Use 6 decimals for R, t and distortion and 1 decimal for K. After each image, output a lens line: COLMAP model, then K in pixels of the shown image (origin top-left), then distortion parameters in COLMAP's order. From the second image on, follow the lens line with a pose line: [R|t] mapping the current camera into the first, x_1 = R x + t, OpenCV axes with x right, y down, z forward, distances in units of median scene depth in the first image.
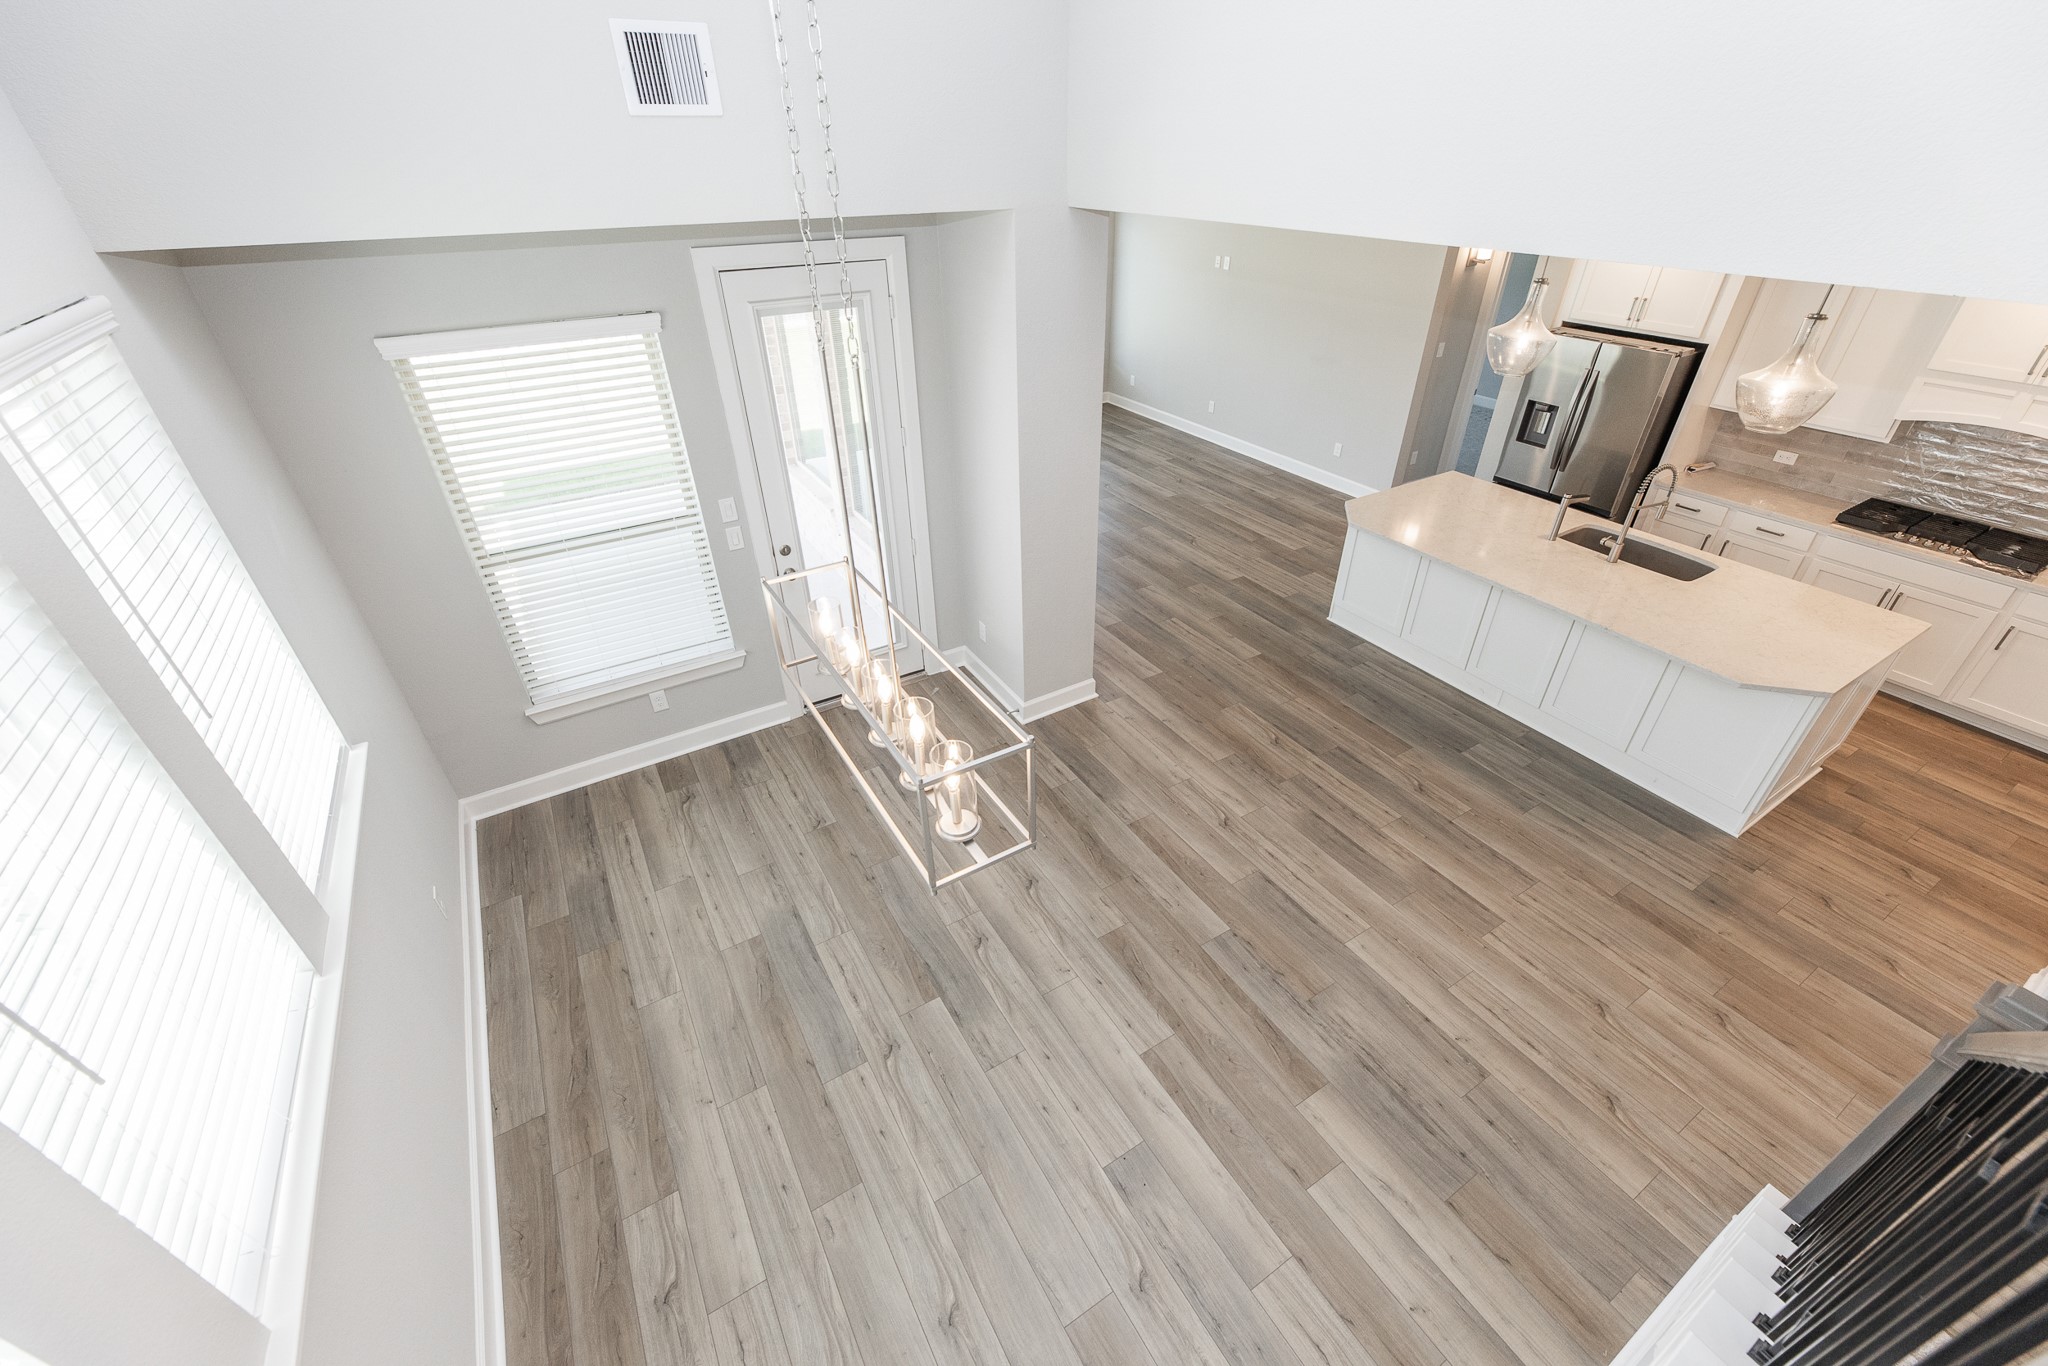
lens RADIAL K [[825.7, 0, 1030.0], [0, 825.7, 679.1], [0, 0, 1]] dist [-0.003884, 0.000474]
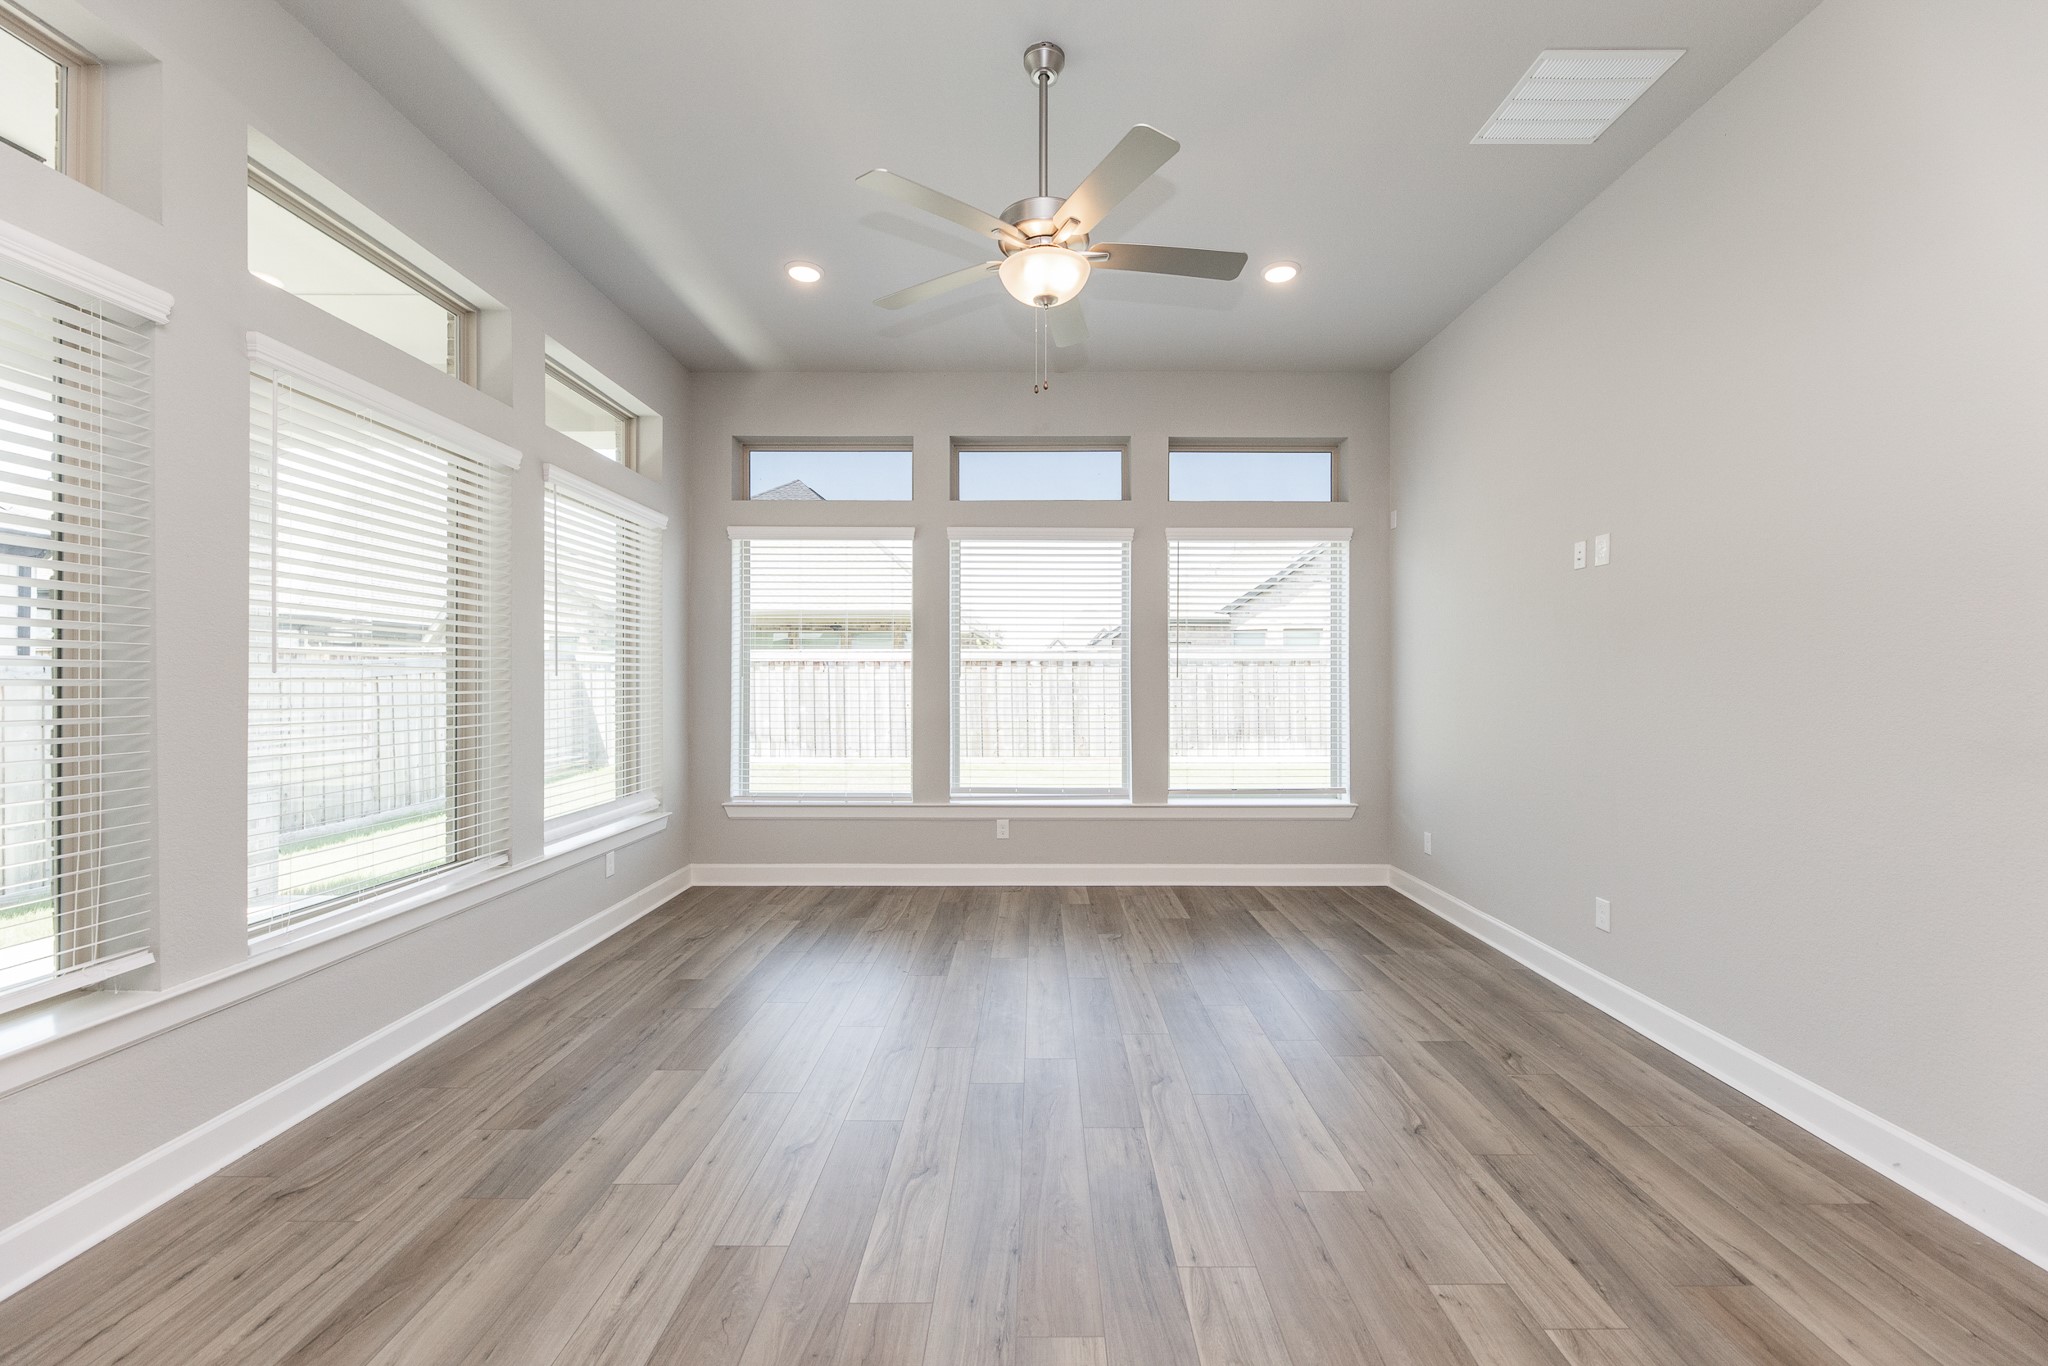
lens RADIAL K [[825.7, 0, 1041.1], [0, 825.7, 681.7], [0, 0, 1]] dist [-0.003884, 0.000474]
pose [[0.862023, 0.008761, -0.506794, 0.376700], [-0.283074, 0.837719, -0.467007, -0.355515], [0.420460, 0.546031, 0.724613, 1.161347]]
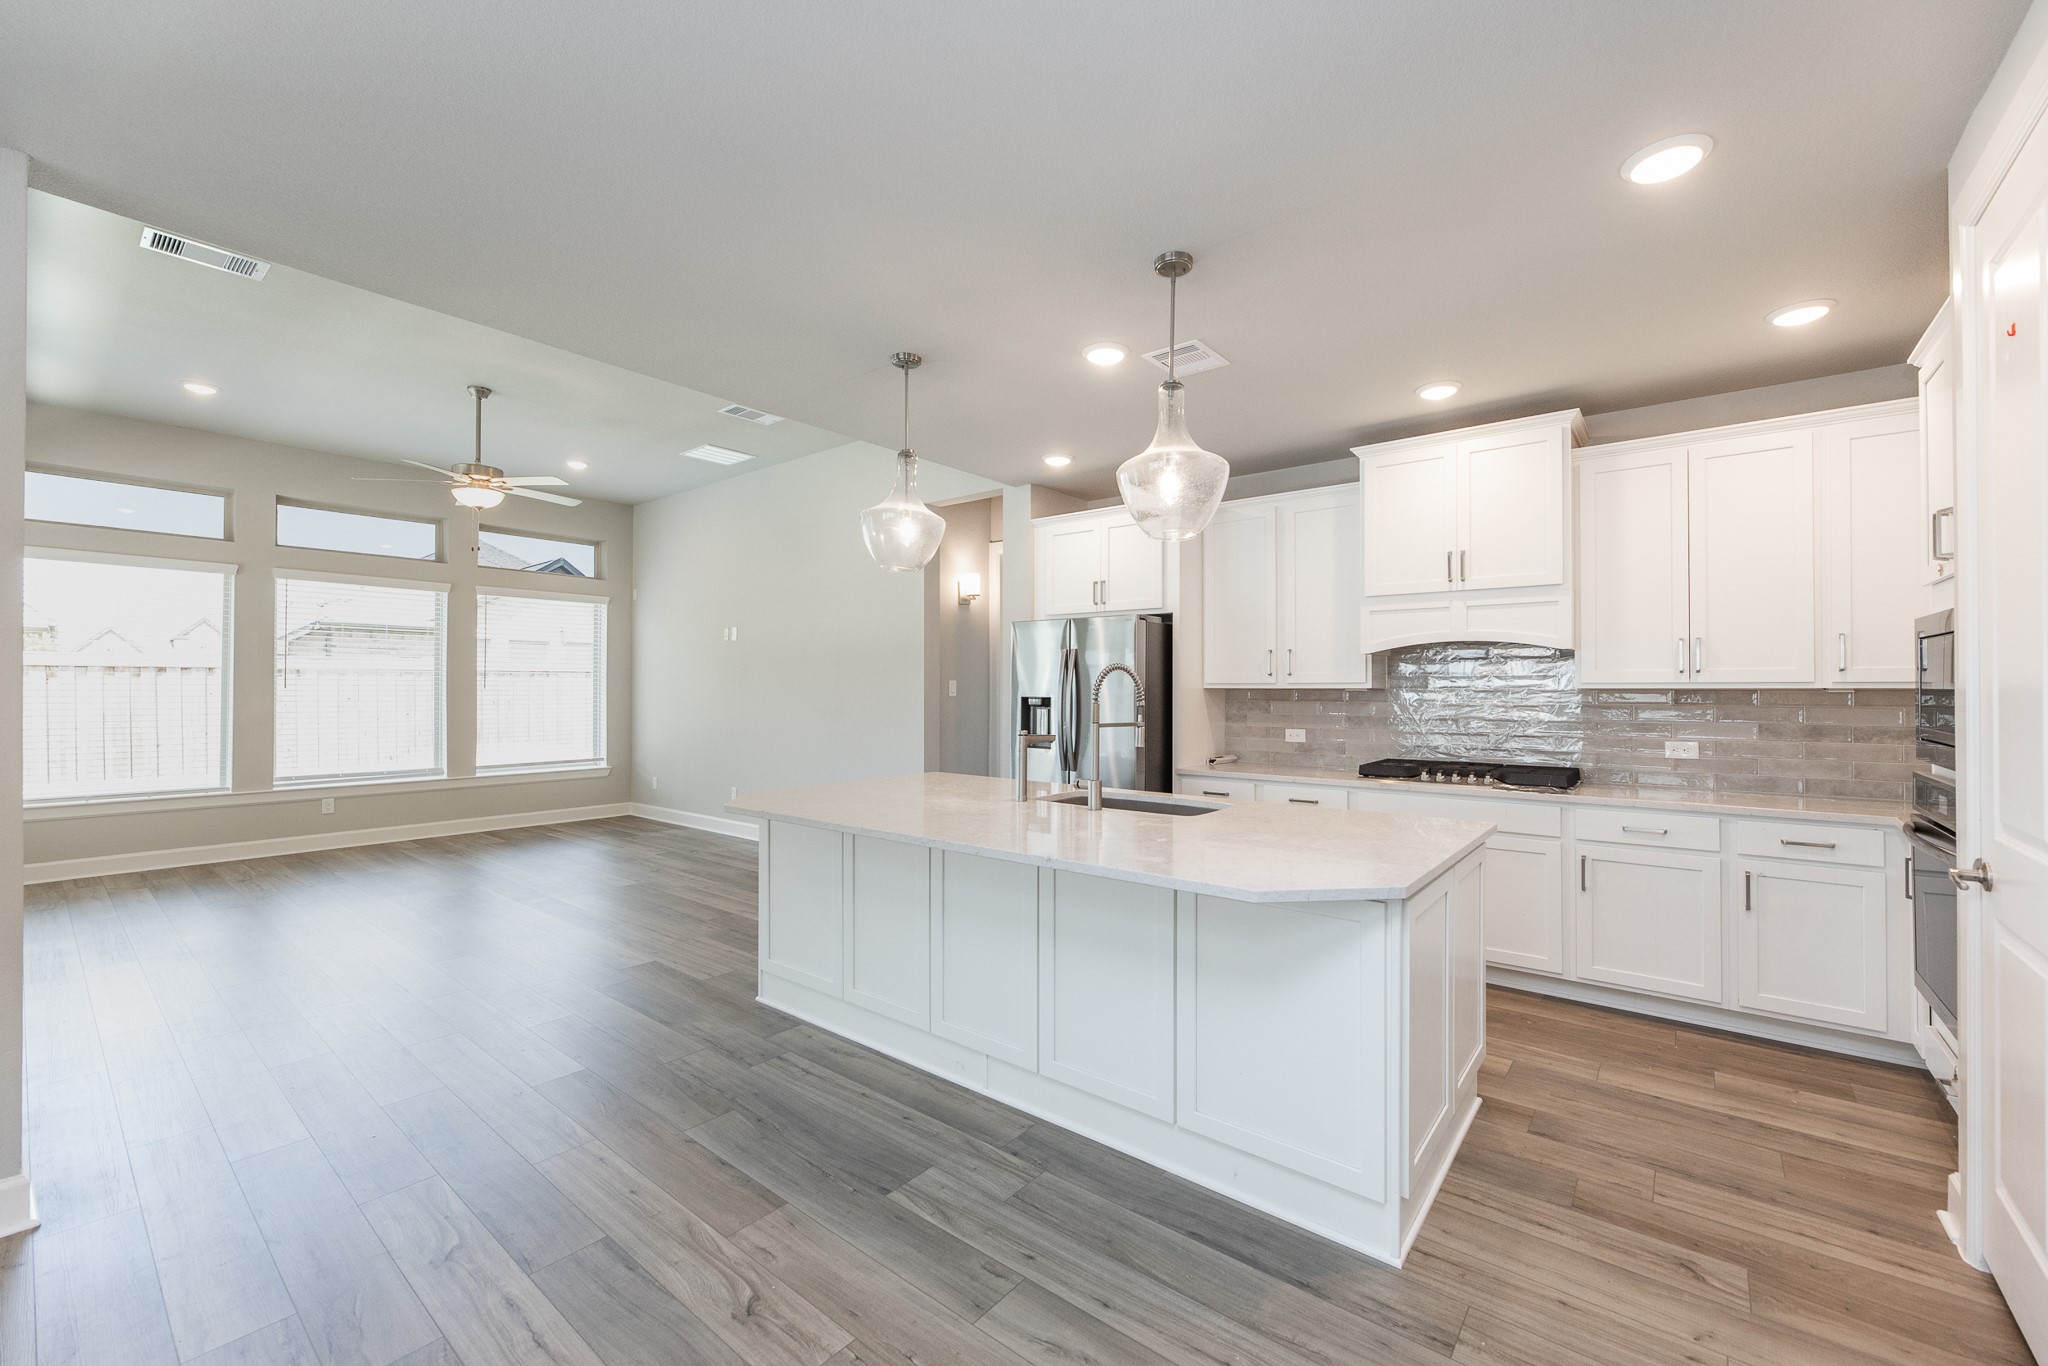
lens RADIAL K [[825.7, 0, 1038.4], [0, 825.7, 677.6], [0, 0, 1]] dist [-0.003884, 0.000474]
pose [[0.938377, 0.014127, 0.345324, 0.433811], [0.181484, 0.830183, -0.527124, 0.107040], [-0.294129, 0.557312, 0.776461, 0.442720]]
